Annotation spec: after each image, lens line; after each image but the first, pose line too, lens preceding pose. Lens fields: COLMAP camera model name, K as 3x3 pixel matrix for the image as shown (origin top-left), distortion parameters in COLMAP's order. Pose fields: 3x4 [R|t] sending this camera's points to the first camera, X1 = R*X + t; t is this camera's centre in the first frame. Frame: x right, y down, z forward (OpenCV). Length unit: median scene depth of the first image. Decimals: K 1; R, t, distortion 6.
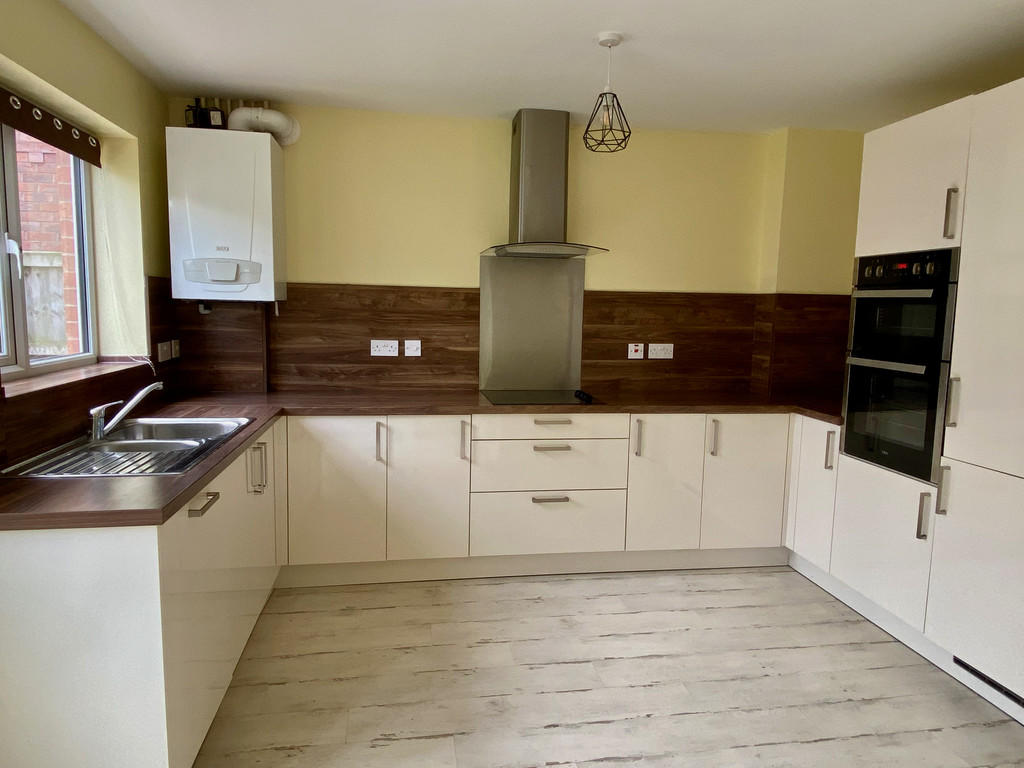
lens RADIAL K [[672.4, 0, 518.2], [0, 672.4, 384.2], [0, 0, 1]] dist [0.032517, -0.013858]
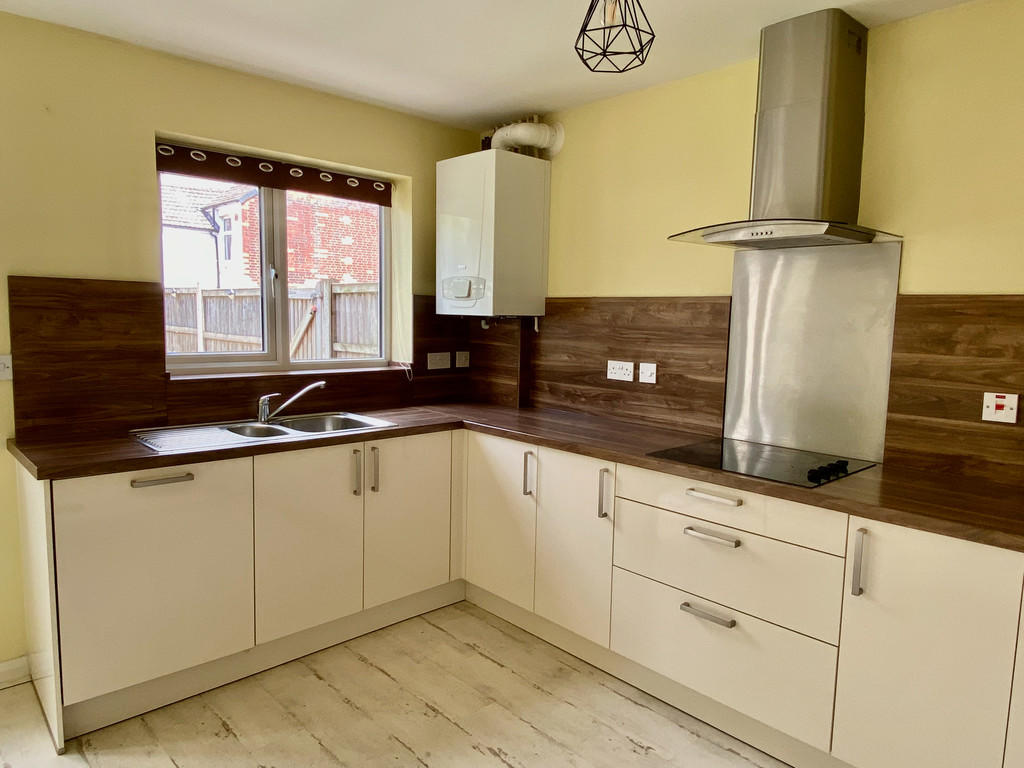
lens RADIAL K [[672.4, 0, 486.8], [0, 672.4, 382.3], [0, 0, 1]] dist [0.032517, -0.013858]
pose [[0.551672, 0.077099, -0.830490, 0.413964], [-0.104244, 0.994284, 0.023059, -0.041615], [0.827521, 0.073853, 0.556556, 0.394807]]
